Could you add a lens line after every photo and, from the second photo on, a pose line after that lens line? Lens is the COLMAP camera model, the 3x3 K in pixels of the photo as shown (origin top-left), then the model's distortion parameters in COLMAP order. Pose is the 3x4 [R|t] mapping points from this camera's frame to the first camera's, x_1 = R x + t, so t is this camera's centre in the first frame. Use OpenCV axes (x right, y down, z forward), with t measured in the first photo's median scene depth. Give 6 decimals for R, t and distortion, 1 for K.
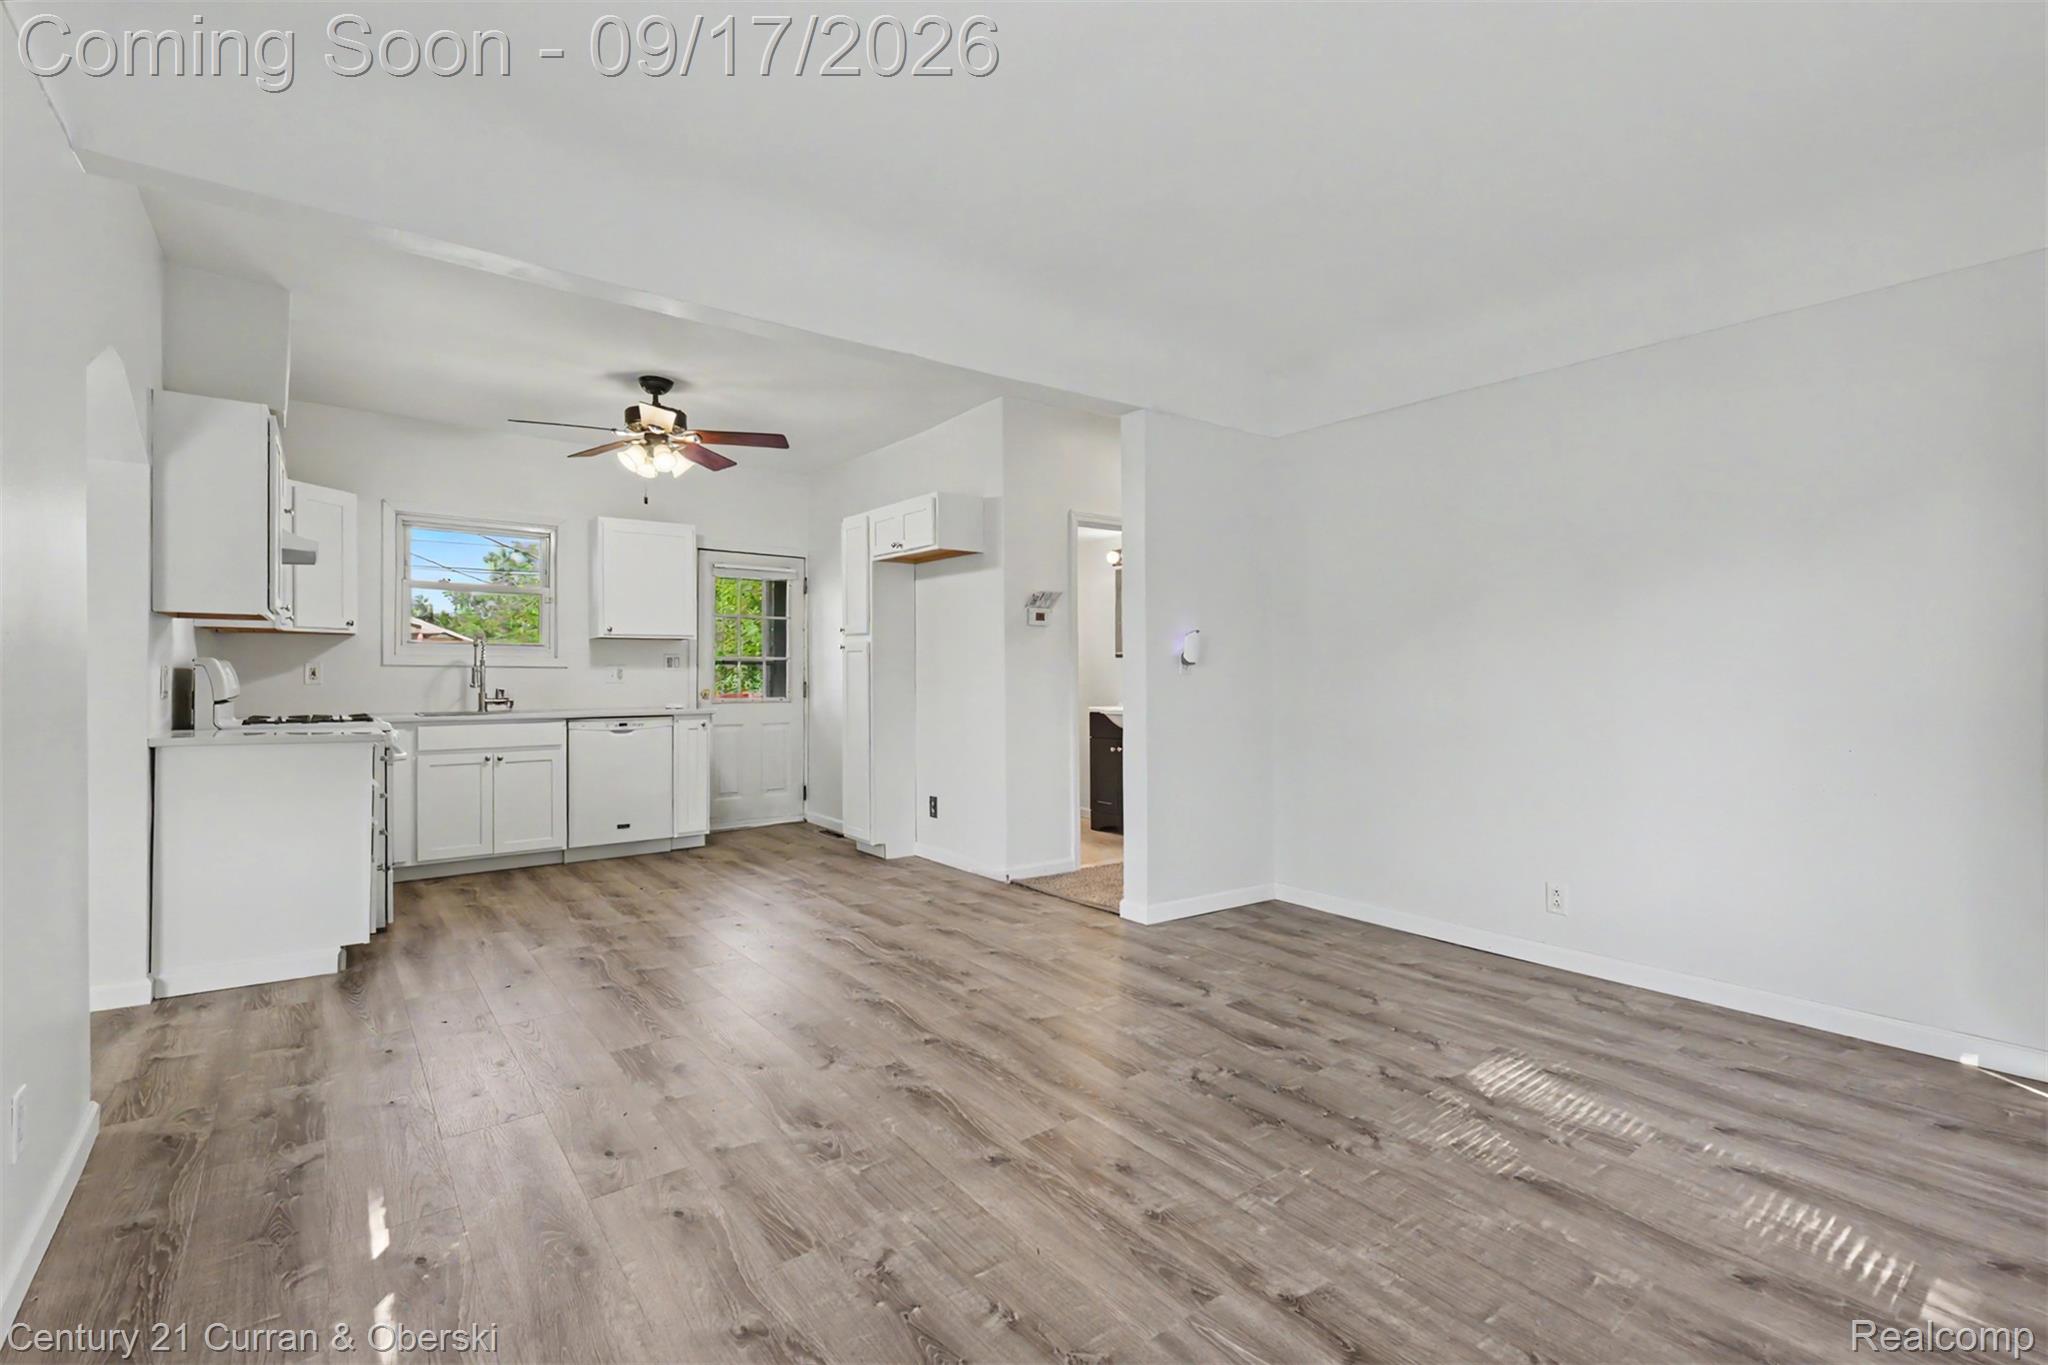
lens RADIAL K [[910.5, 0, 1028.0], [0, 910.5, 676.7], [0, 0, 1]] dist [0.003618, 0.000563]
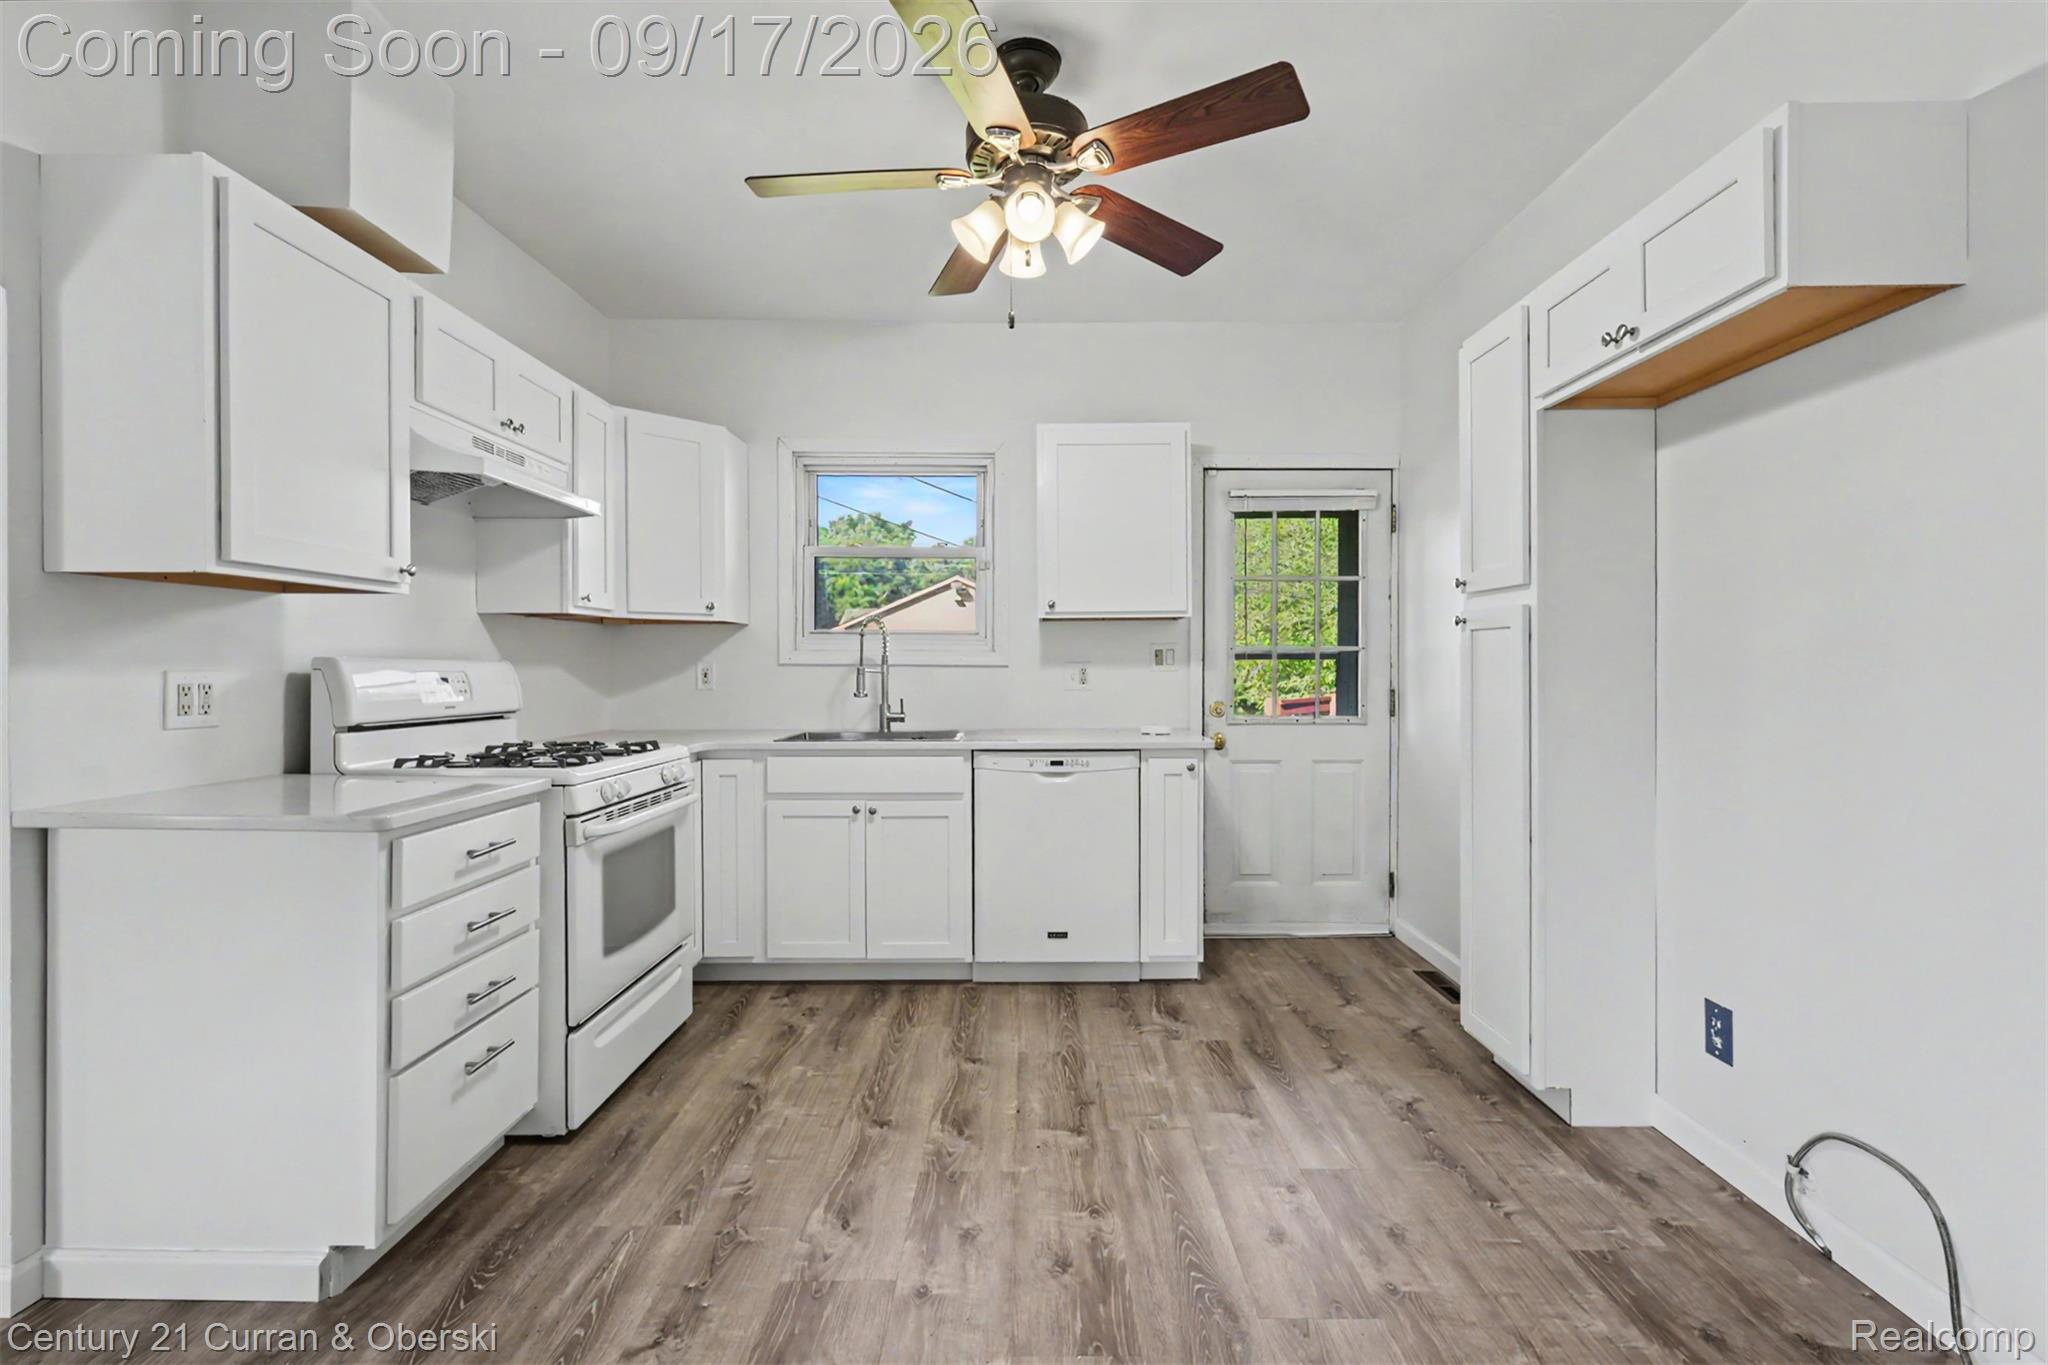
lens RADIAL K [[897.8, 0, 1028.2], [0, 897.8, 671.5], [0, 0, 1]] dist [0.000005, -0.000002]
pose [[0.789493, 0.001980, -0.613756, -0.110206], [-0.000469, 0.999996, 0.002624, -0.008906], [0.613759, -0.001783, 0.789491, 0.570631]]
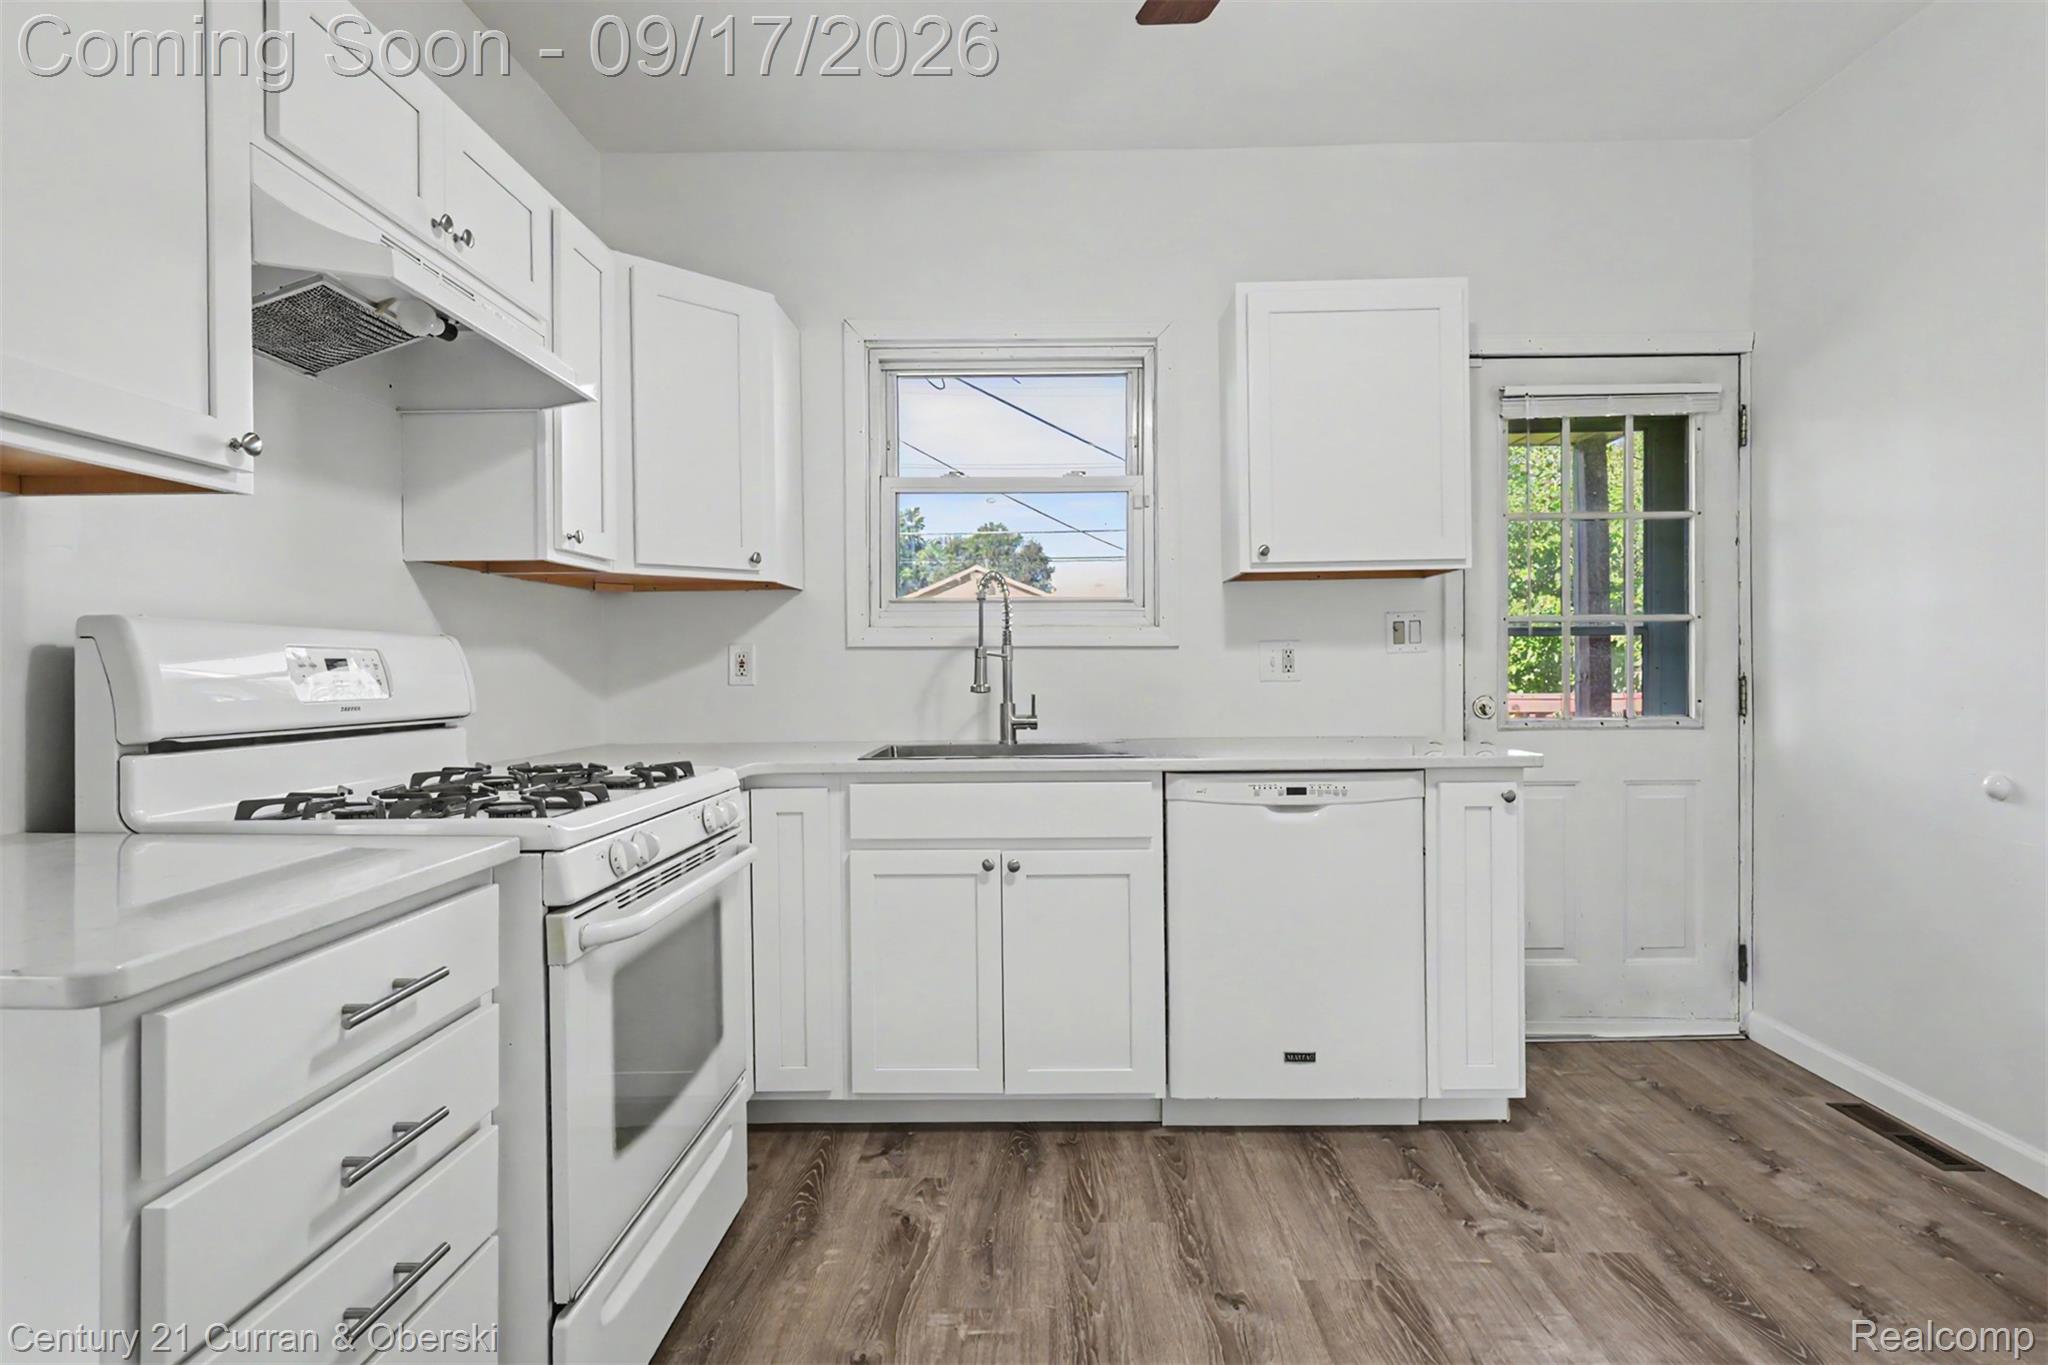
lens RADIAL K [[991.7, 0, 1026.9], [0, 991.7, 671.6], [0, 0, 1]] dist [-0.001560, 0.000509]
pose [[0.777652, -0.006459, -0.628662, -0.292079], [0.008004, 0.999968, -0.000373, 0.002048], [0.628645, -0.004742, 0.777678, 0.653667]]
